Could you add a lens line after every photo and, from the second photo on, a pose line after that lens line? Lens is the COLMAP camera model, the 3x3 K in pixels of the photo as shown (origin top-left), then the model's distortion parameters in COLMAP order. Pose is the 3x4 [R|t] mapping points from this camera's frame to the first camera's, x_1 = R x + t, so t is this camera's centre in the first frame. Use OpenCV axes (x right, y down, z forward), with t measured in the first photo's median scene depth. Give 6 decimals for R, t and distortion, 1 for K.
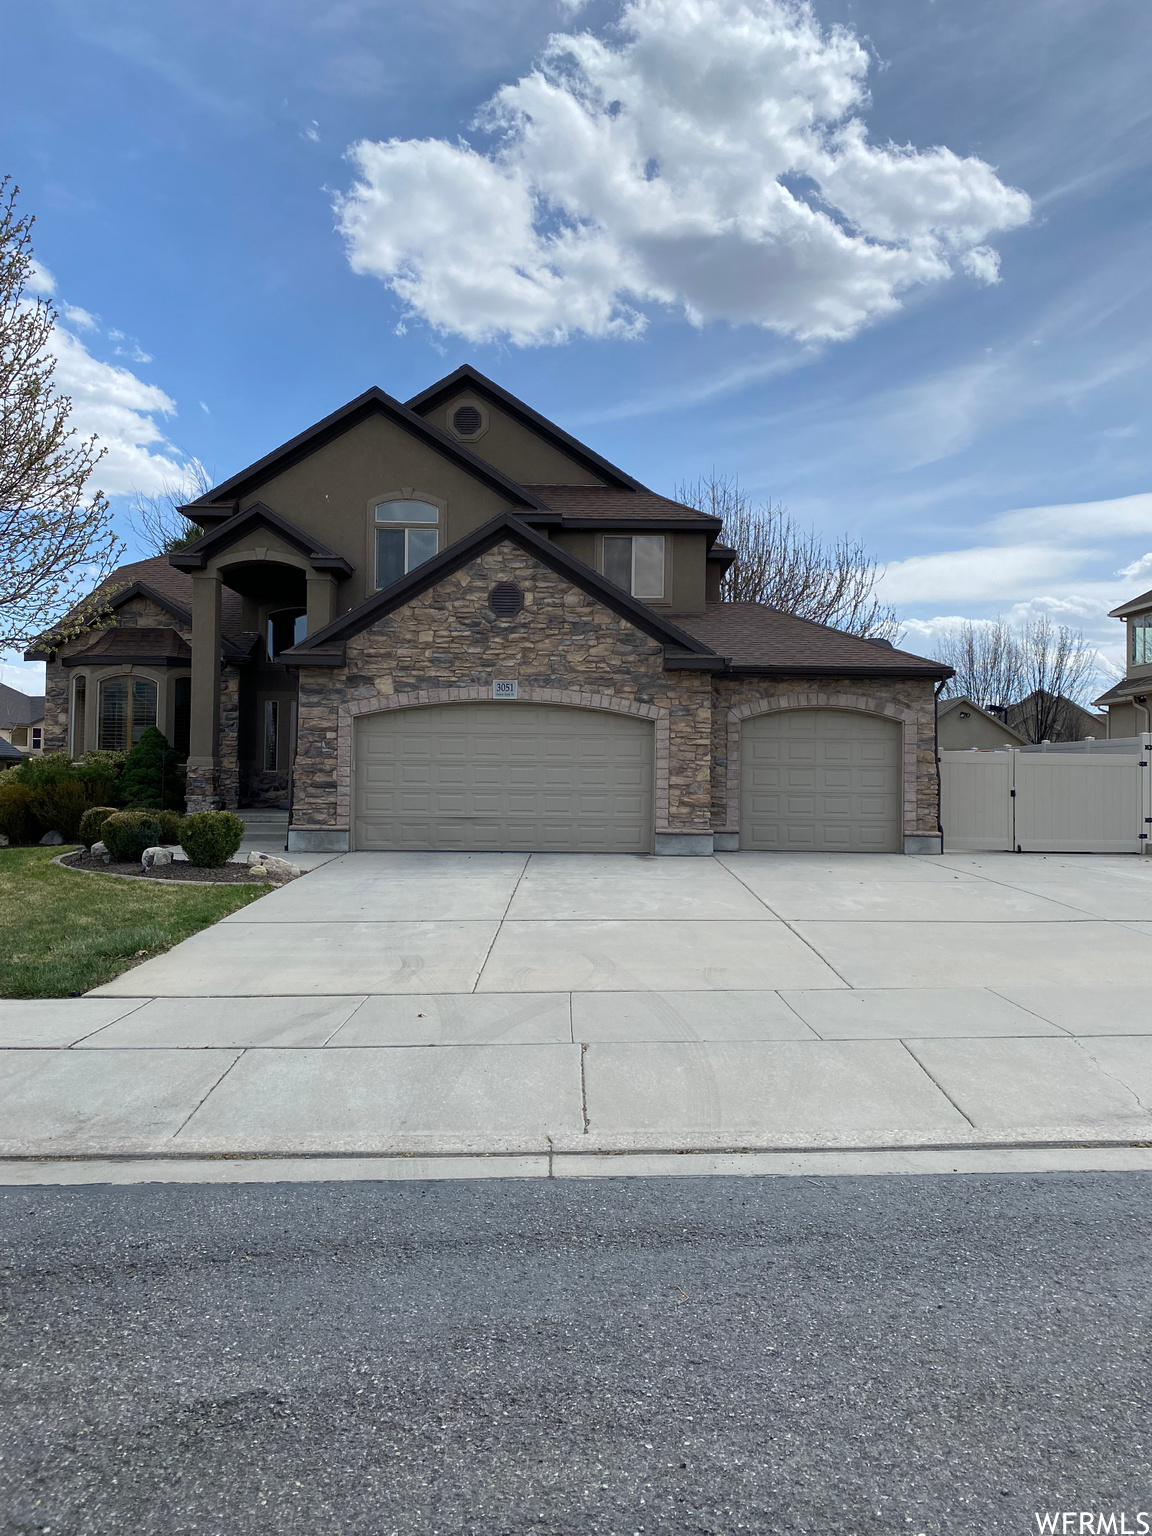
lens RADIAL K [[1140.1, 0, 576.0], [0, 1140.1, 768.0], [0, 0, 1]] dist [0.073825, -0.001675]
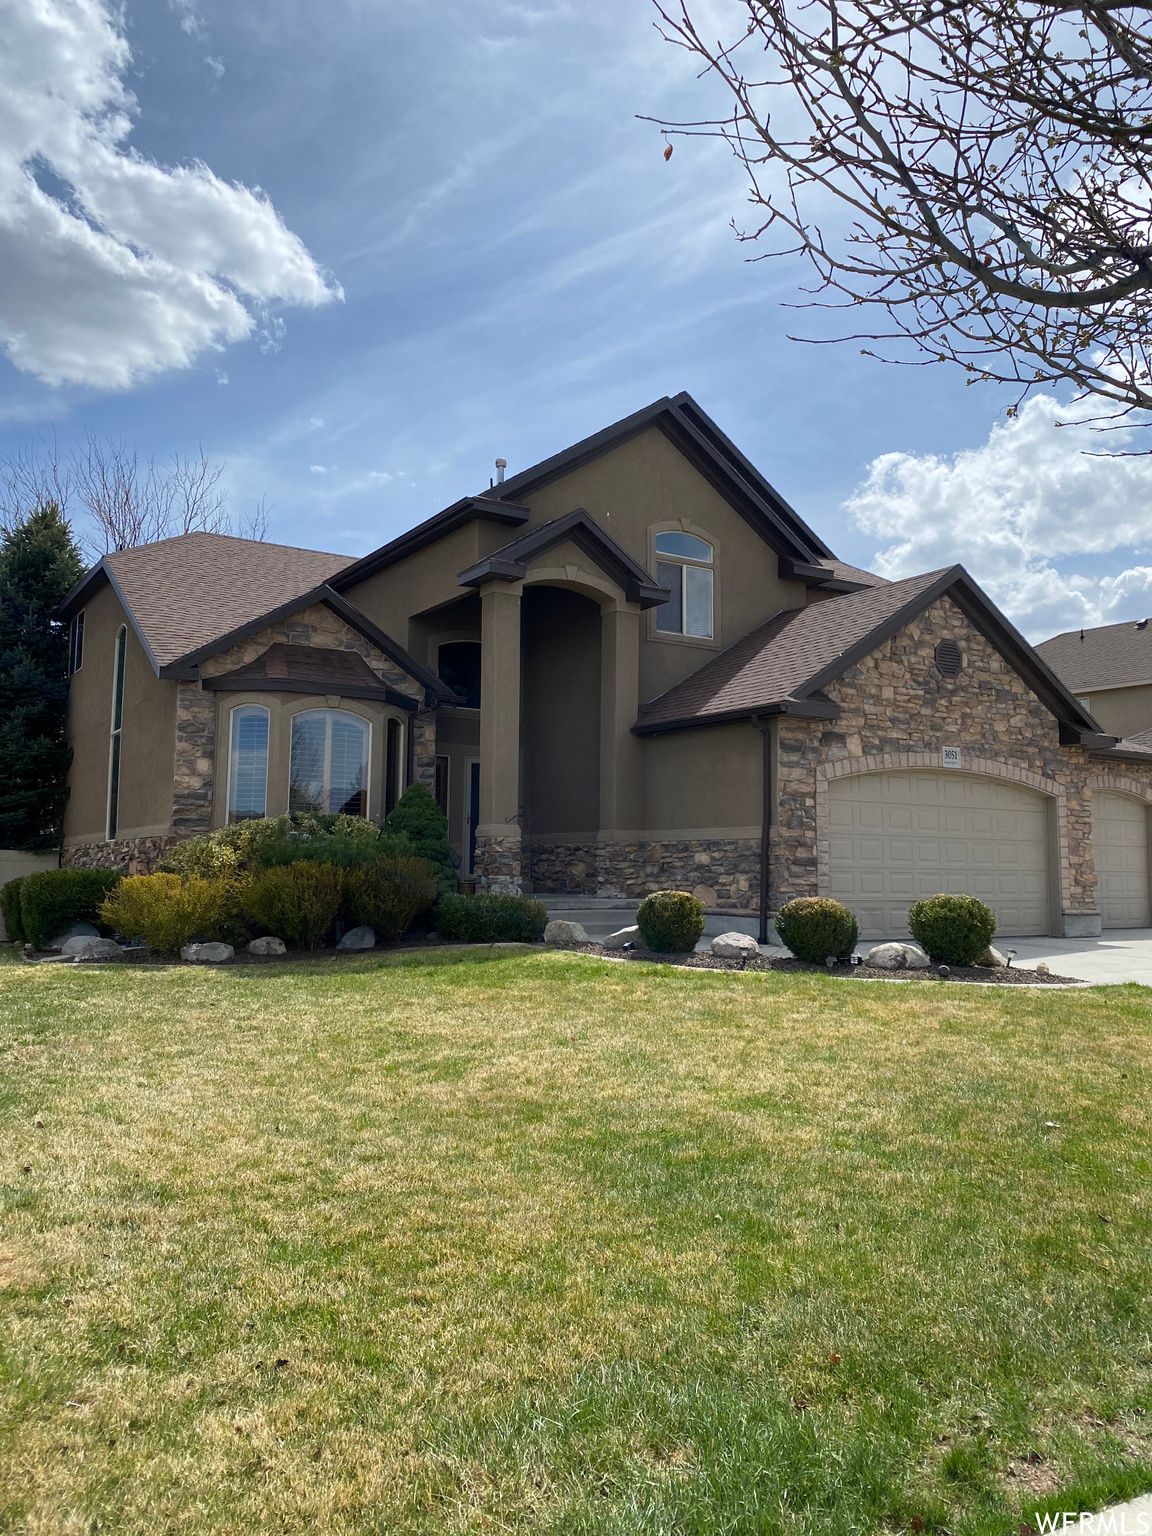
lens RADIAL K [[1140.1, 0, 576.0], [0, 1140.1, 768.0], [0, 0, 1]] dist [0.073825, -0.001675]
pose [[0.847728, 0.045174, 0.528503, -0.794223], [-0.007966, 0.997339, -0.072469, 0.007995], [-0.530371, 0.057224, 0.845832, 0.387258]]
